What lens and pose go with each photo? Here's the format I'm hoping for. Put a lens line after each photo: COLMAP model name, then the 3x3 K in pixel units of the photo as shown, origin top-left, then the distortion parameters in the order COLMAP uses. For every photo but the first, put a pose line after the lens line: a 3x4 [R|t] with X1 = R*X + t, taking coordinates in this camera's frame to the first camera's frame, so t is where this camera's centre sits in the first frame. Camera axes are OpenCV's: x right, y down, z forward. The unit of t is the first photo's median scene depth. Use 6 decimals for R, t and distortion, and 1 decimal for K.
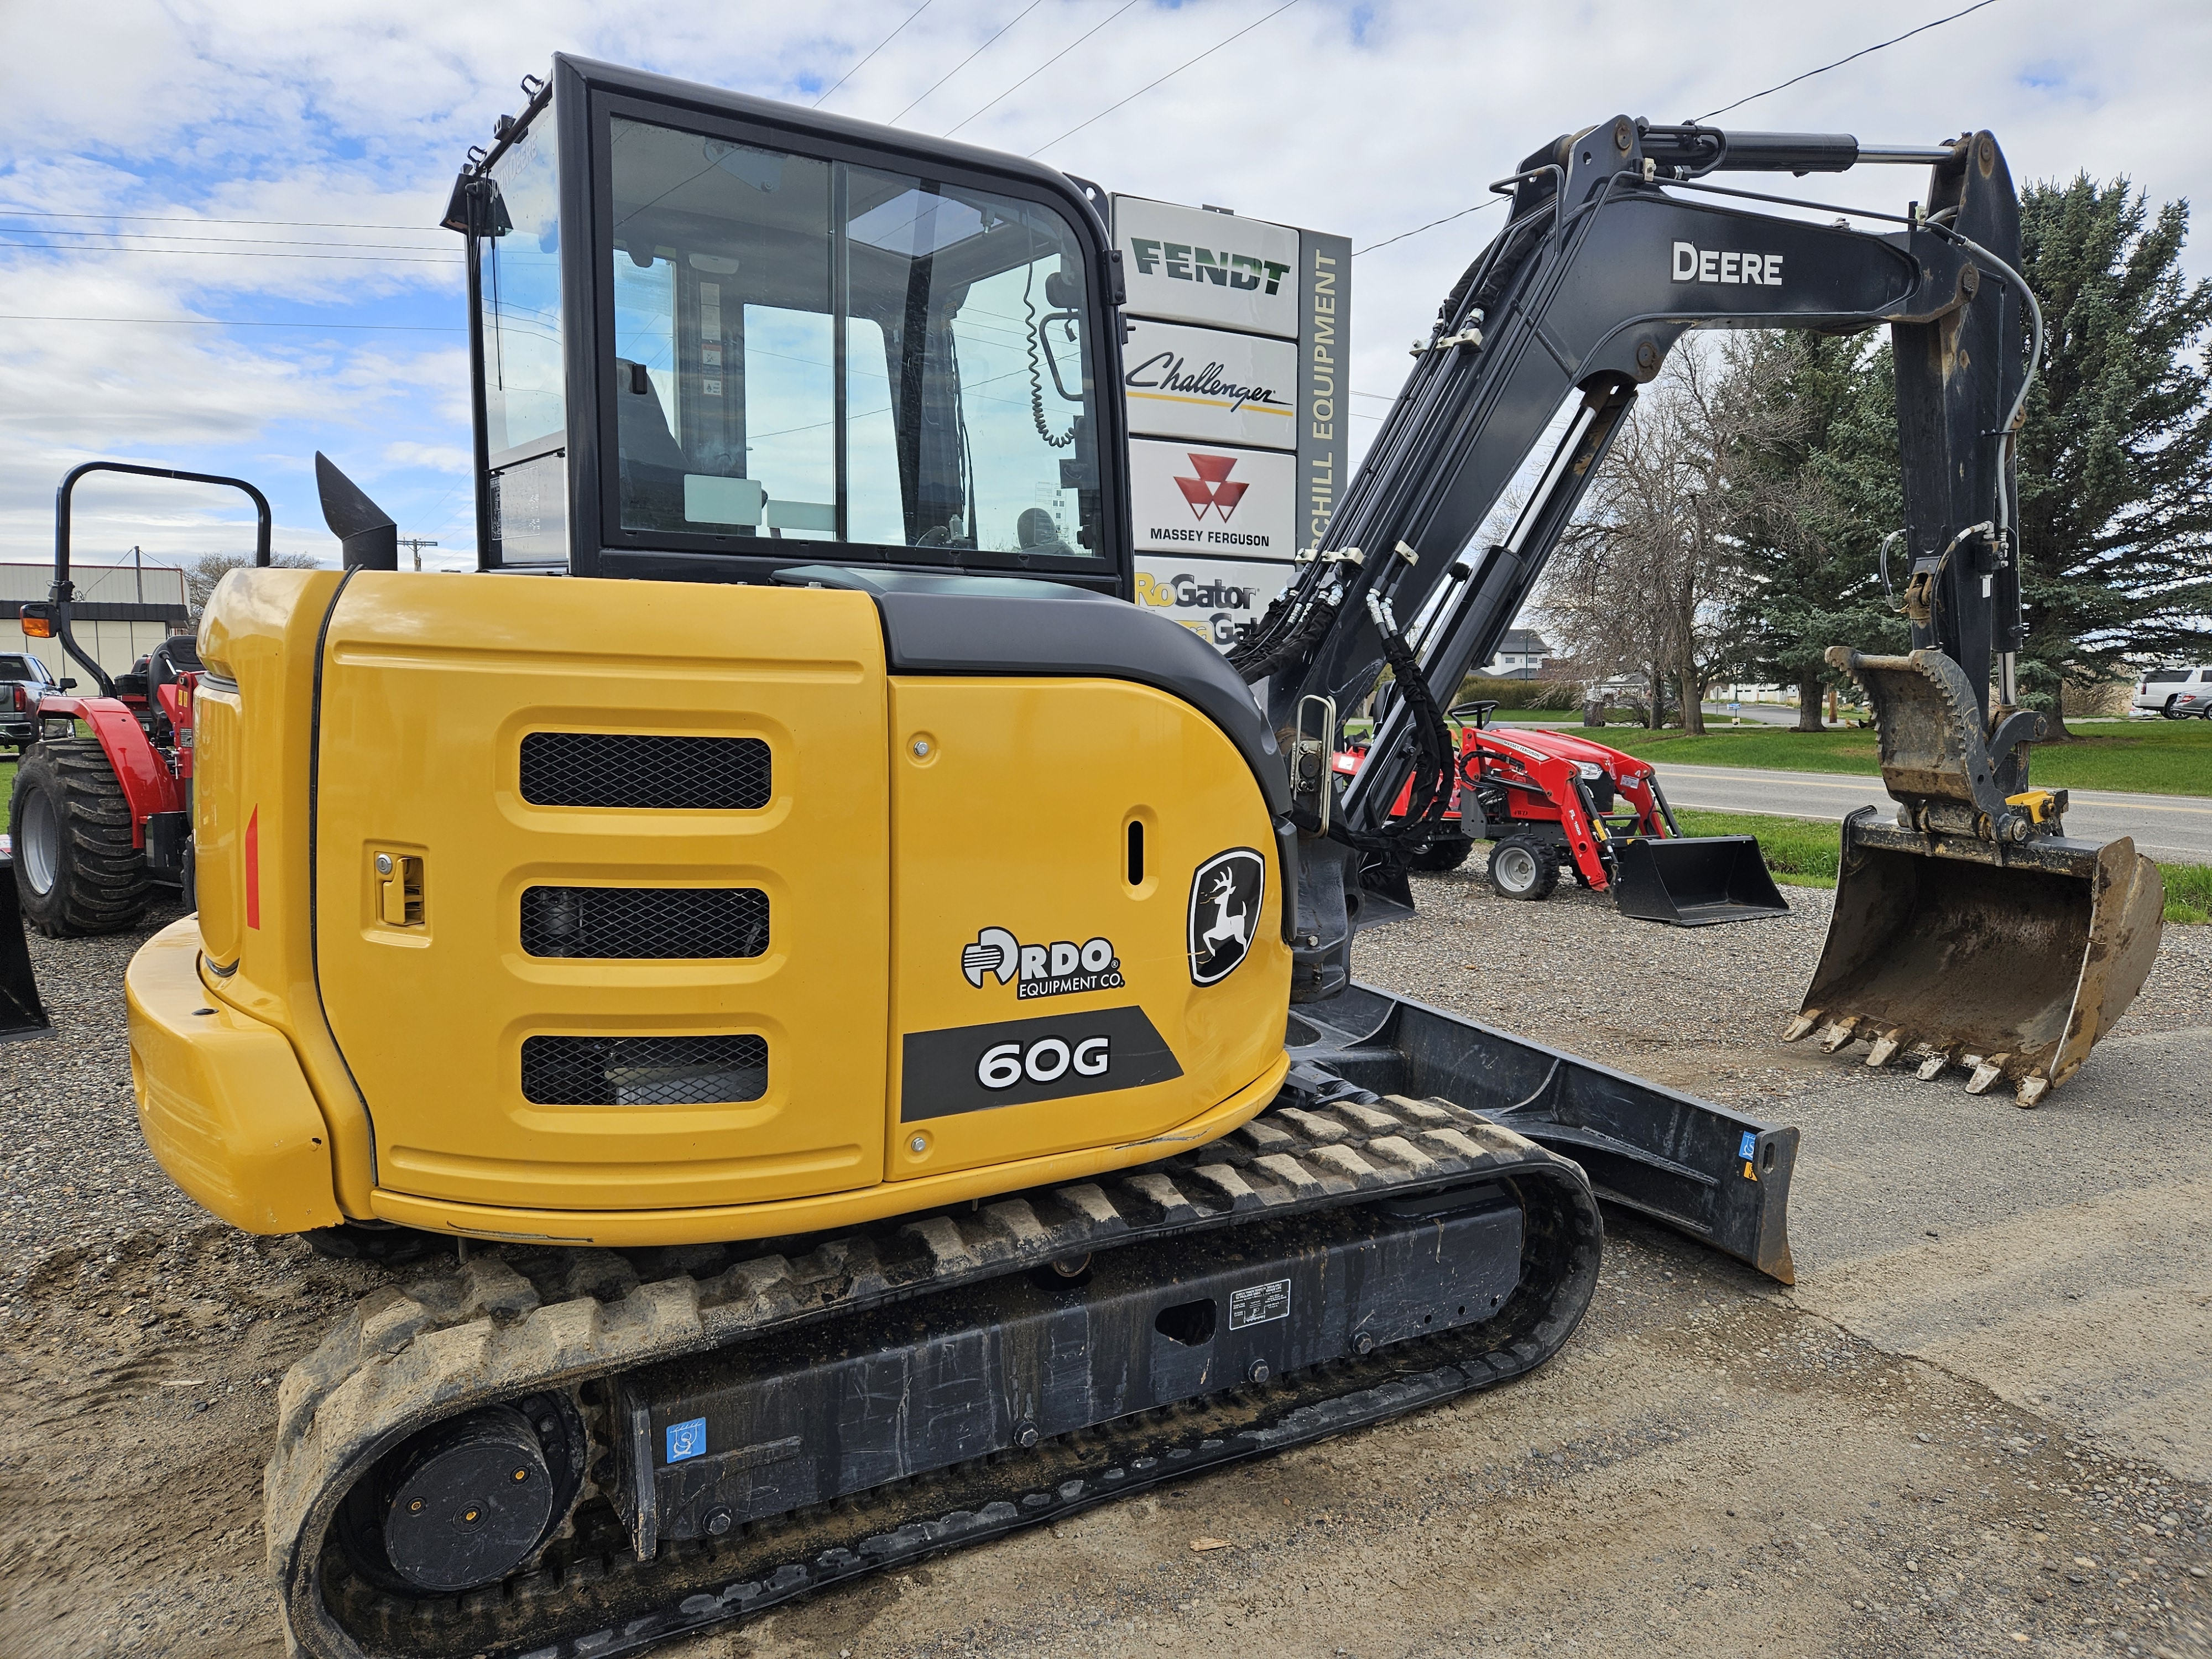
lens RADIAL K [[1472.2, 0, 1130.8], [0, 1472.2, 794.1], [0, 0, 1]] dist [0.080273, -0.067597]
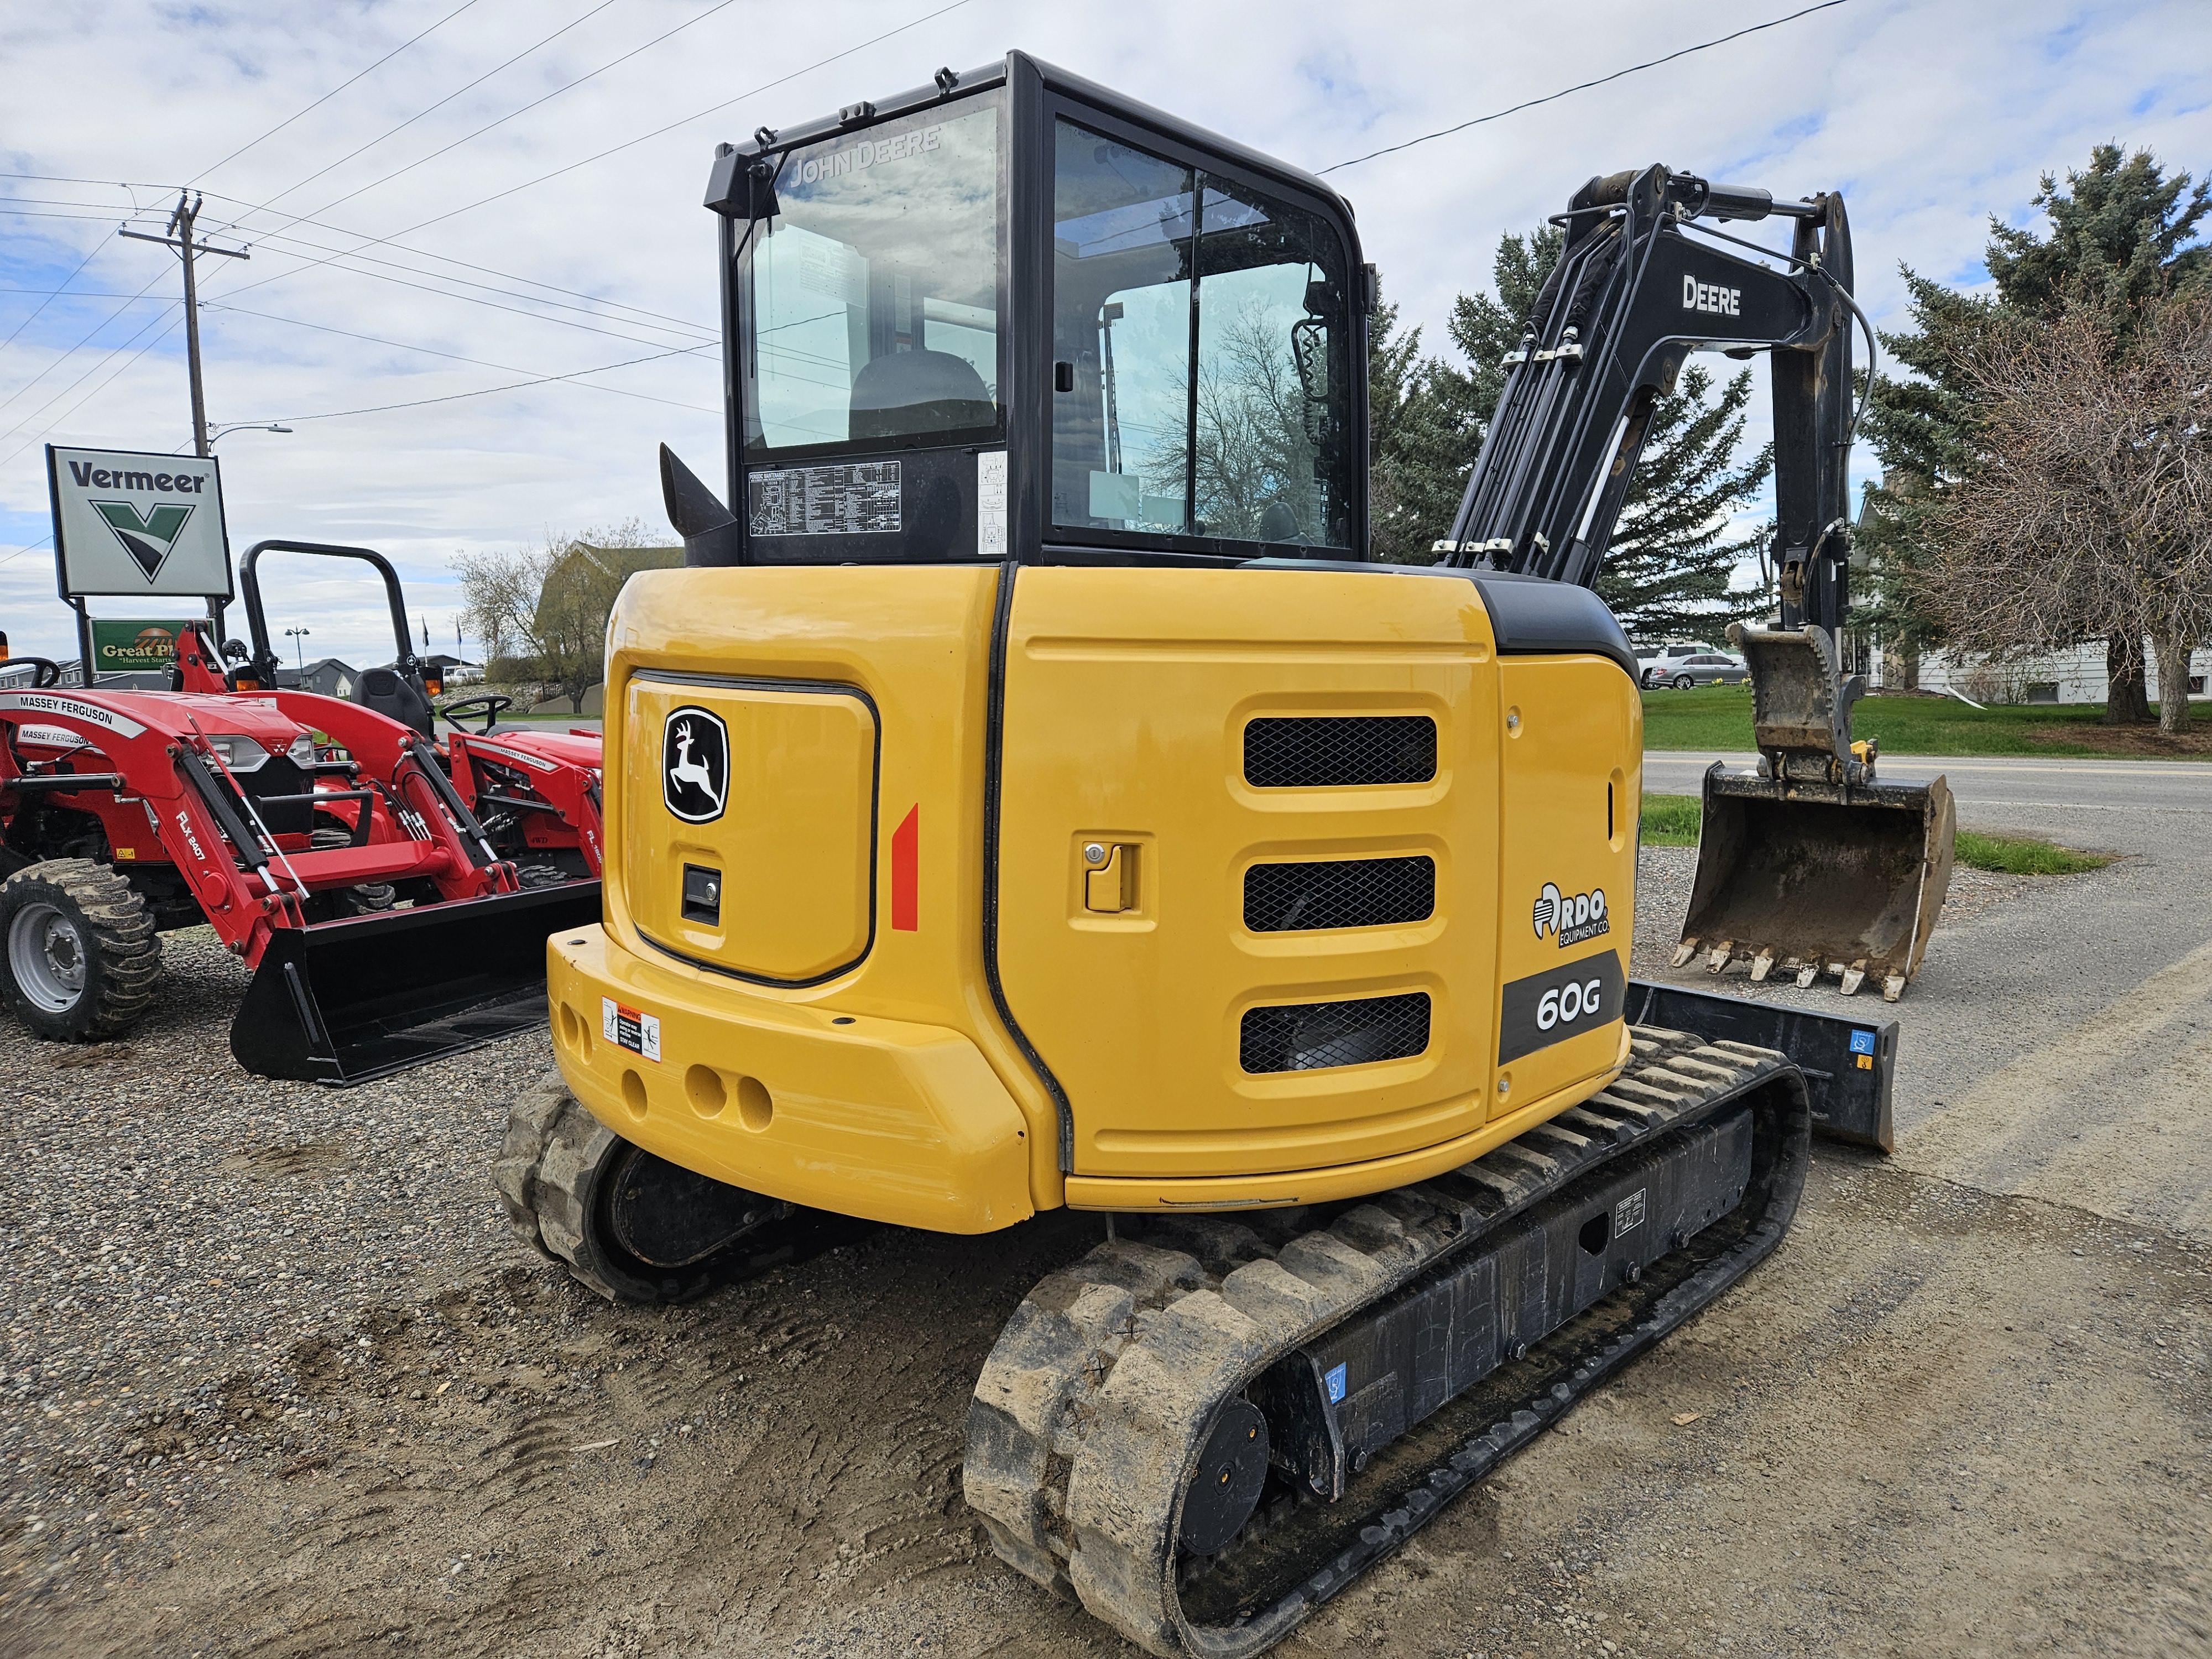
lens RADIAL K [[1472.2, 0, 1109.0], [0, 1472.2, 786.7], [0, 0, 1]] dist [0.080273, -0.067597]
pose [[0.959657, -0.049421, 0.276795, -0.486166], [0.050176, 0.998731, 0.004357, -0.001769], [-0.276659, 0.009707, 0.960919, 0.019903]]
